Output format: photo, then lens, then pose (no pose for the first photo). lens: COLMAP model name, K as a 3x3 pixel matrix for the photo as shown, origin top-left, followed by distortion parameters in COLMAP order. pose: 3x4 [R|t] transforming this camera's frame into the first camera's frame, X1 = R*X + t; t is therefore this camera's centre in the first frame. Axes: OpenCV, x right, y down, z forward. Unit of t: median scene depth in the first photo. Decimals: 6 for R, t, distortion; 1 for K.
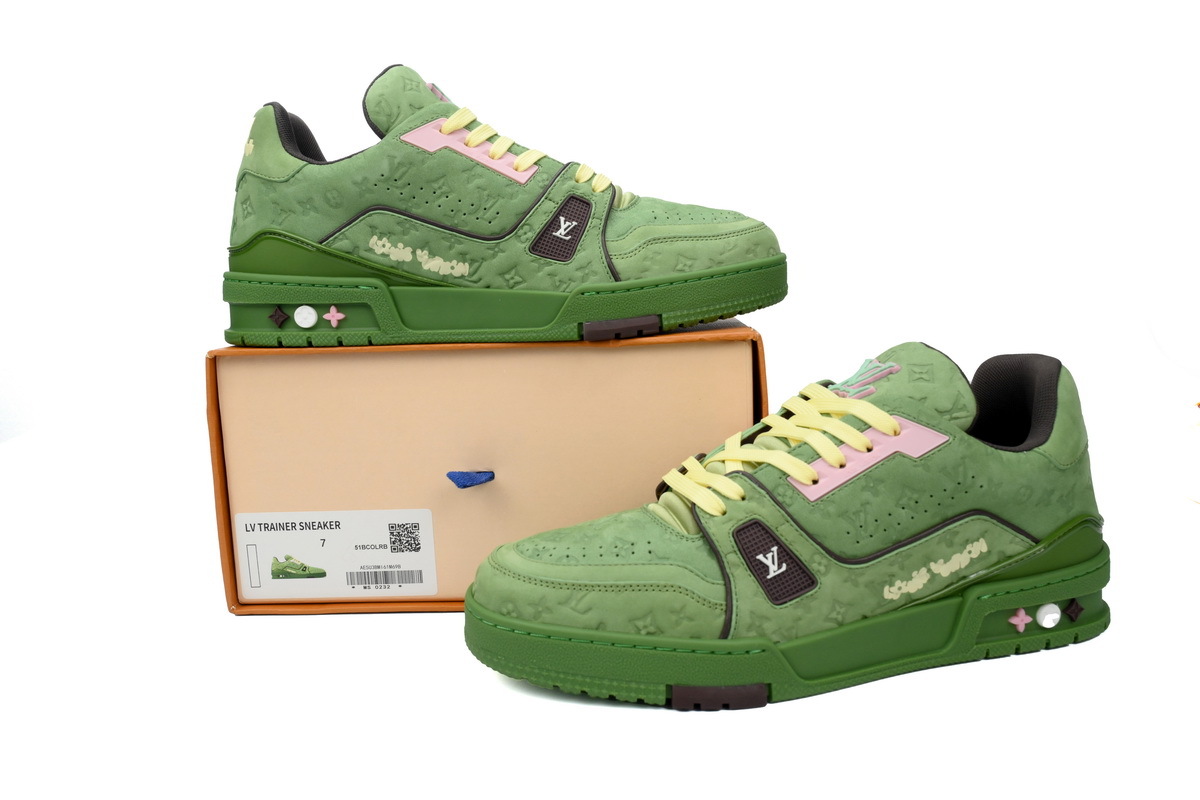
lens RADIAL K [[957.8, 0, 603.4], [0, 957.8, 395.2], [0, 0, 1]] dist [-0.004148, 0.006352]
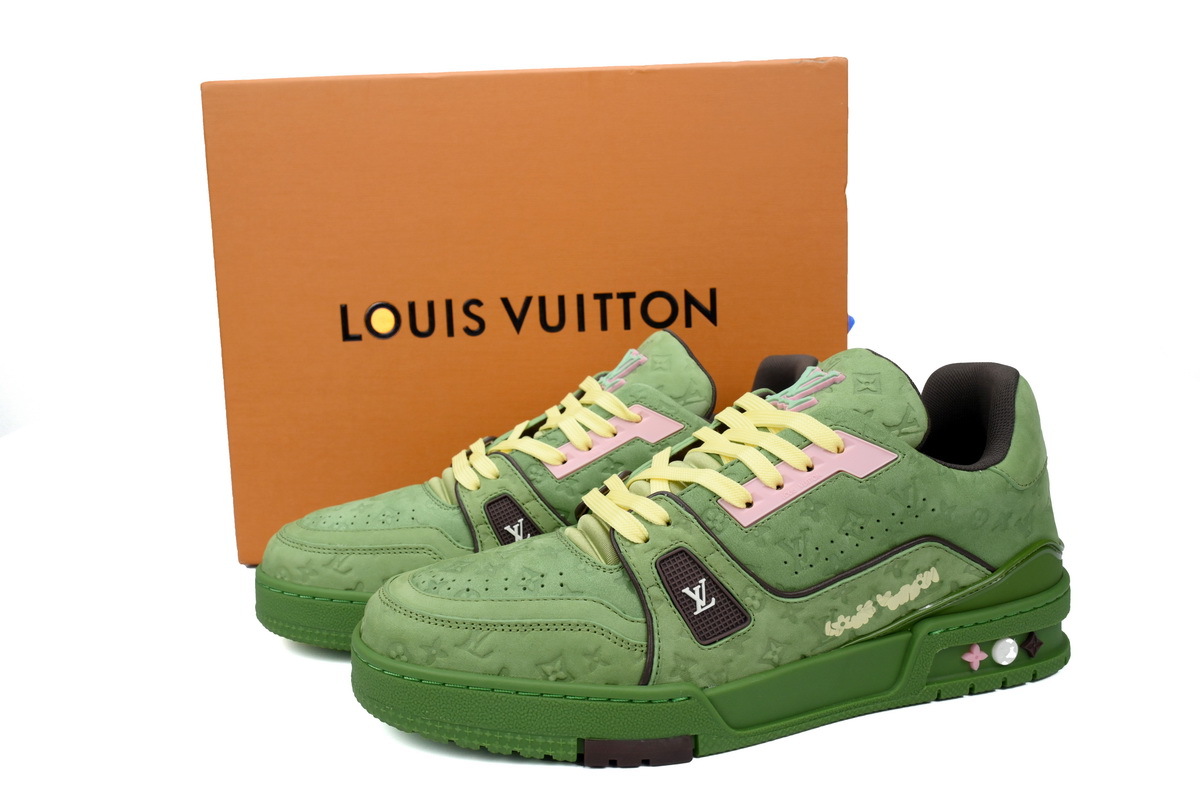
lens RADIAL K [[957.8, 0, 598.1], [0, 957.8, 403.8], [0, 0, 1]] dist [-0.004148, 0.006352]
pose [[0.998924, 0.004631, 0.046149, 0.039796], [-0.004567, 0.999988, -0.001497, -0.000967], [-0.046155, 0.001284, 0.998933, 0.119259]]
